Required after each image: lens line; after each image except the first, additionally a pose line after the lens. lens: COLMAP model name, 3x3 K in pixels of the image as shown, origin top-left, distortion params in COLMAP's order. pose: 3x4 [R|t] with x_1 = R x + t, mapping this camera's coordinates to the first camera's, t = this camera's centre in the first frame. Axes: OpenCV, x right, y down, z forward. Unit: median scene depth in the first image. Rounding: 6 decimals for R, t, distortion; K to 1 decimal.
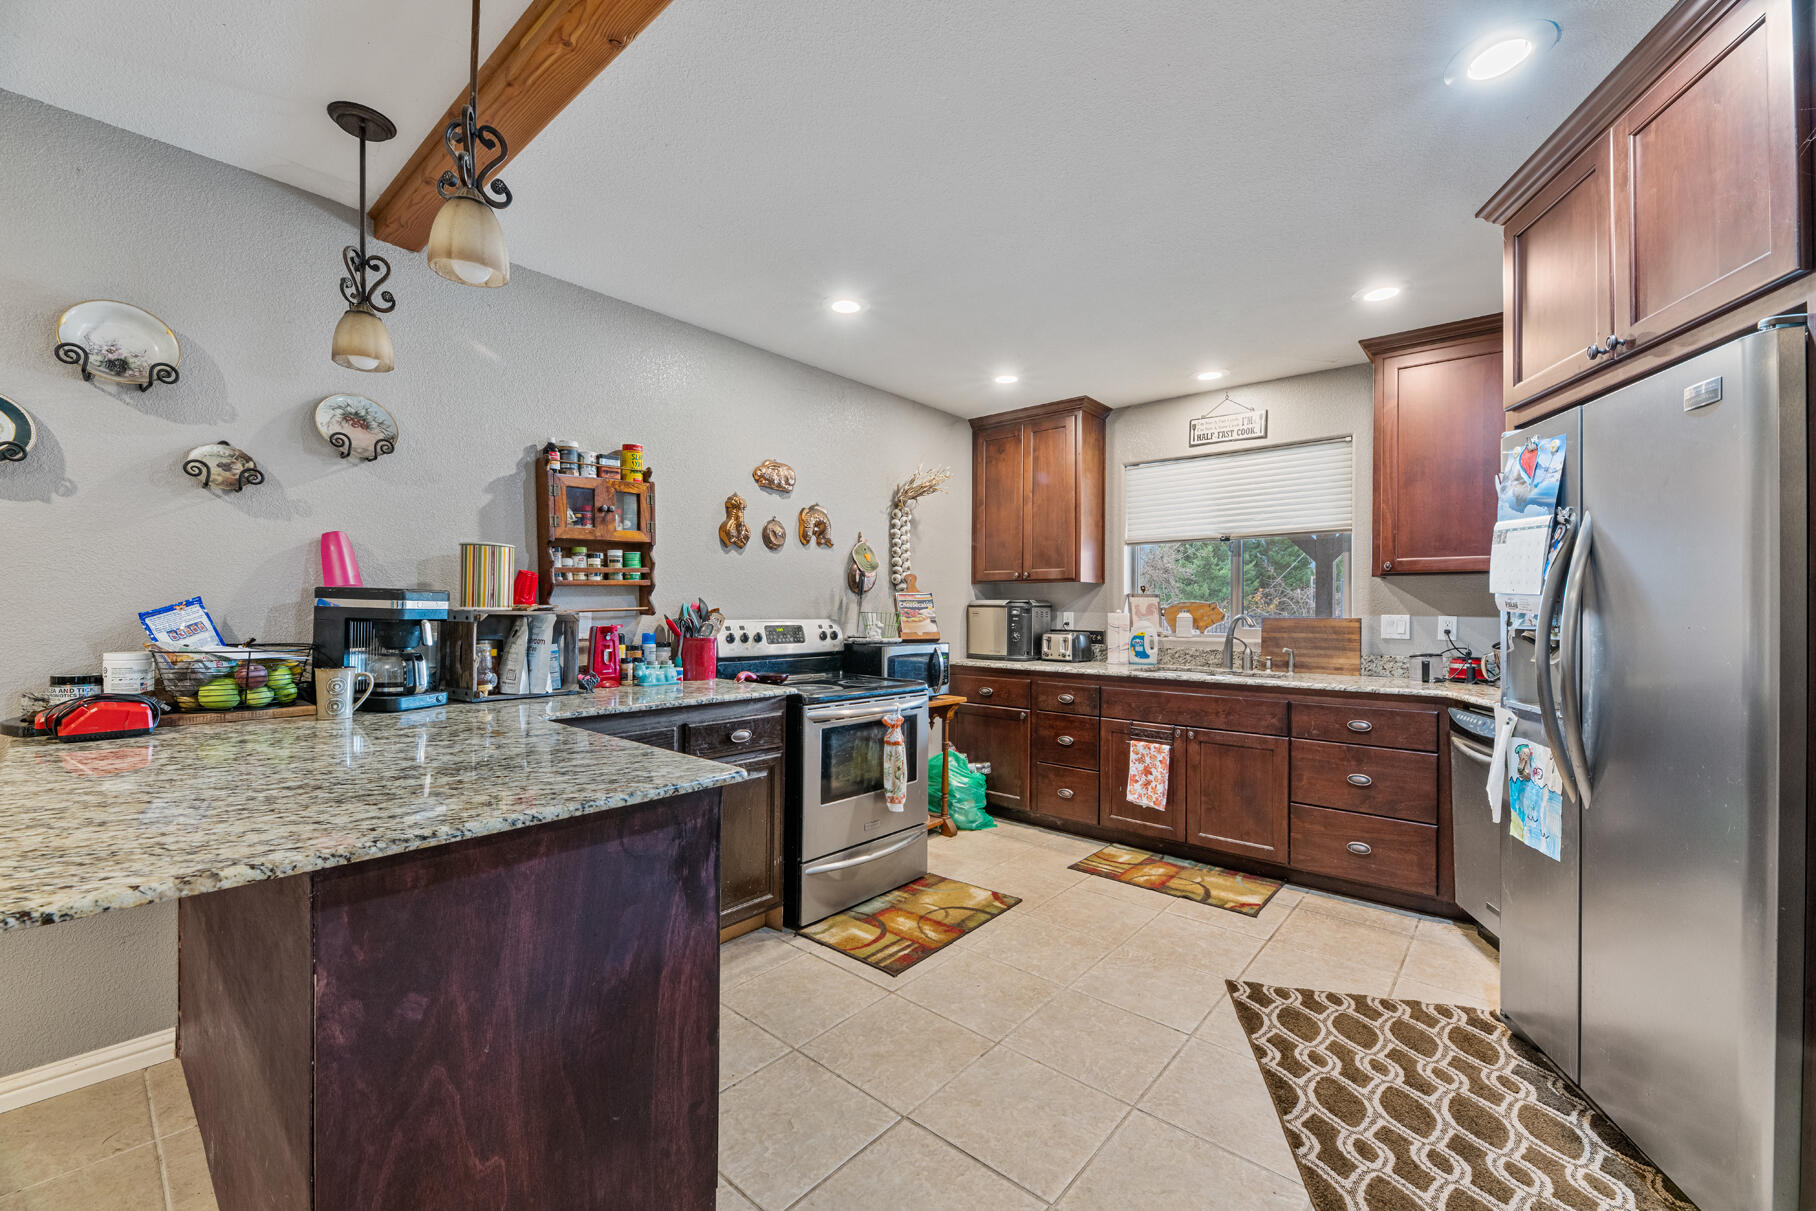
lens RADIAL K [[727.7, 0, 901.3], [0, 727.7, 608.4], [0, 0, 1]] dist [0.000792, -0.004111]
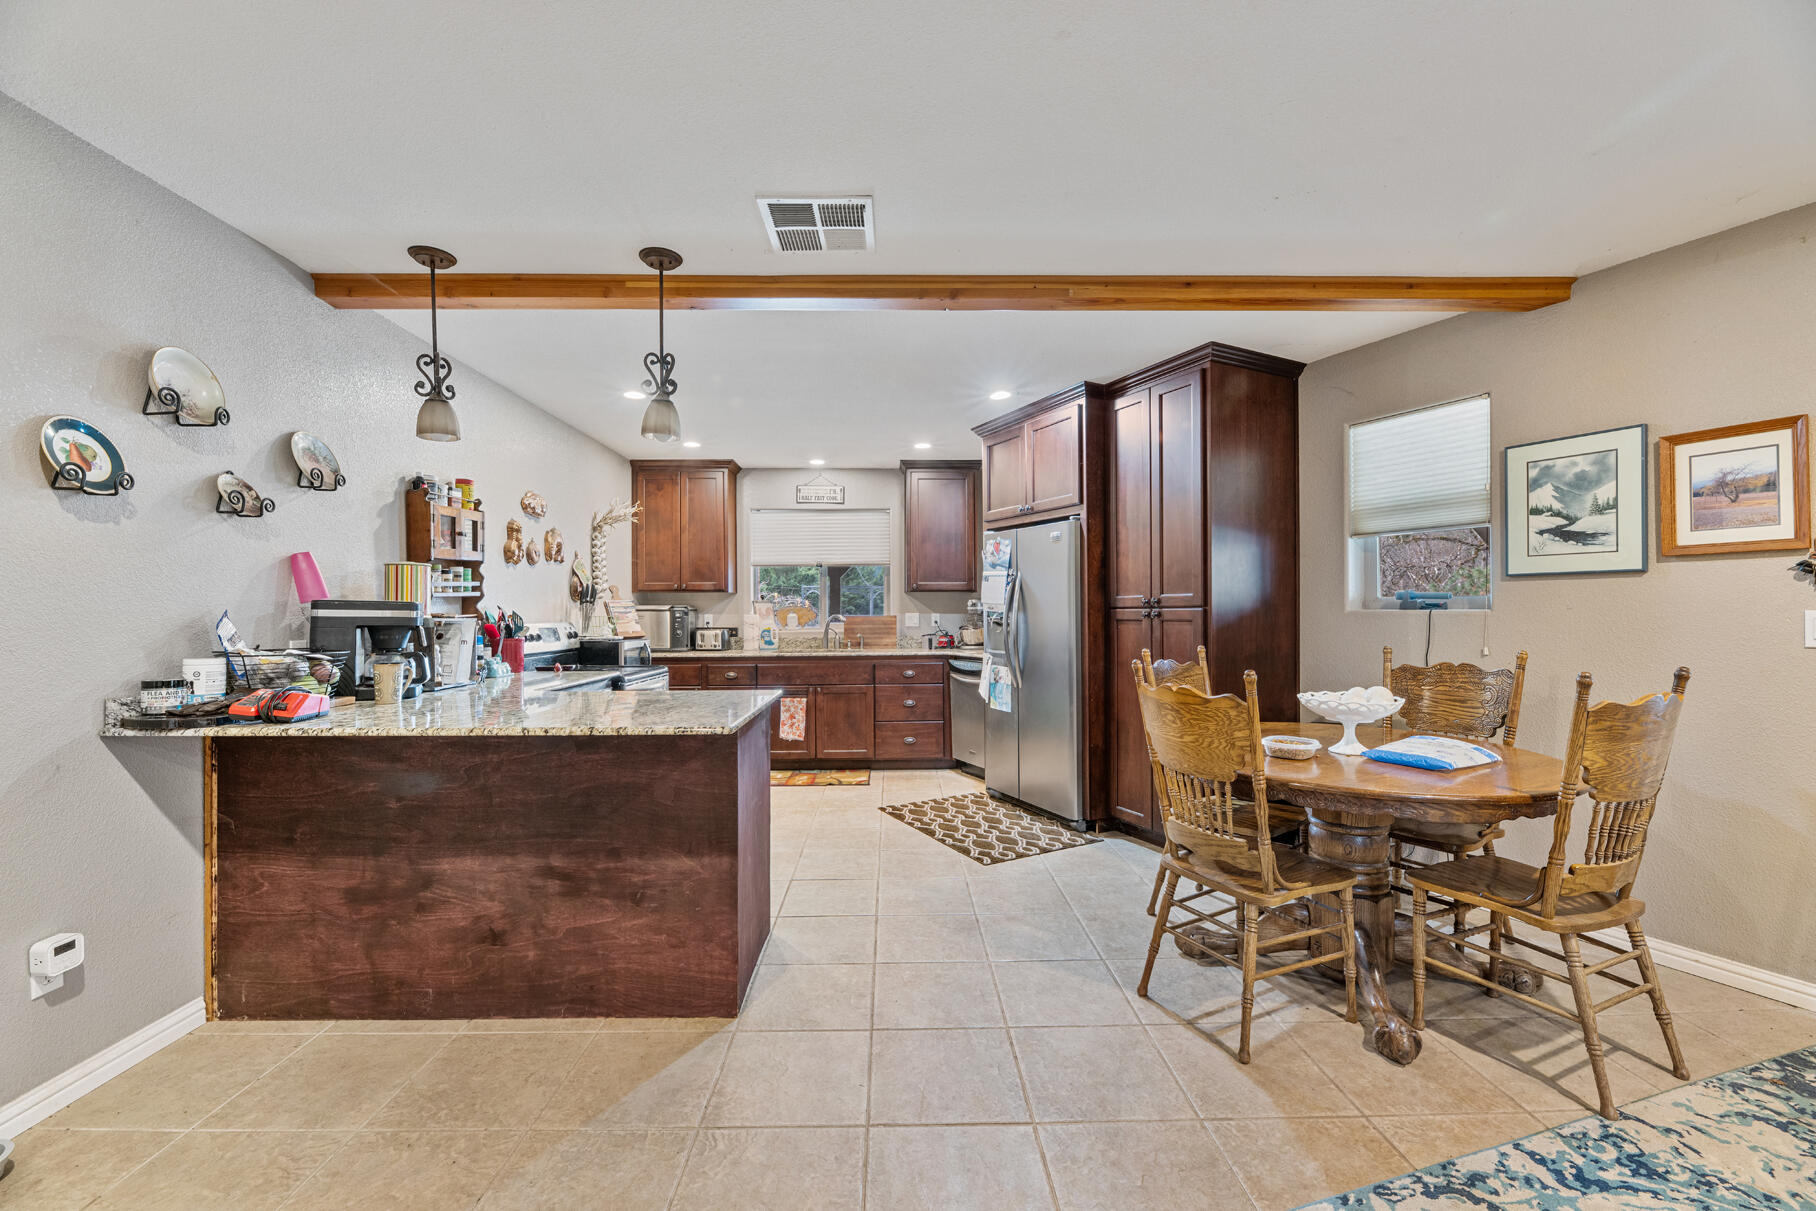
lens RADIAL K [[727.7, 0, 901.3], [0, 727.7, 608.4], [0, 0, 1]] dist [0.000792, -0.004111]
pose [[0.745280, -0.007586, 0.666709, -0.556725], [0.009191, 0.999957, 0.001103, -0.005409], [-0.666688, 0.005306, 0.745318, -0.327450]]
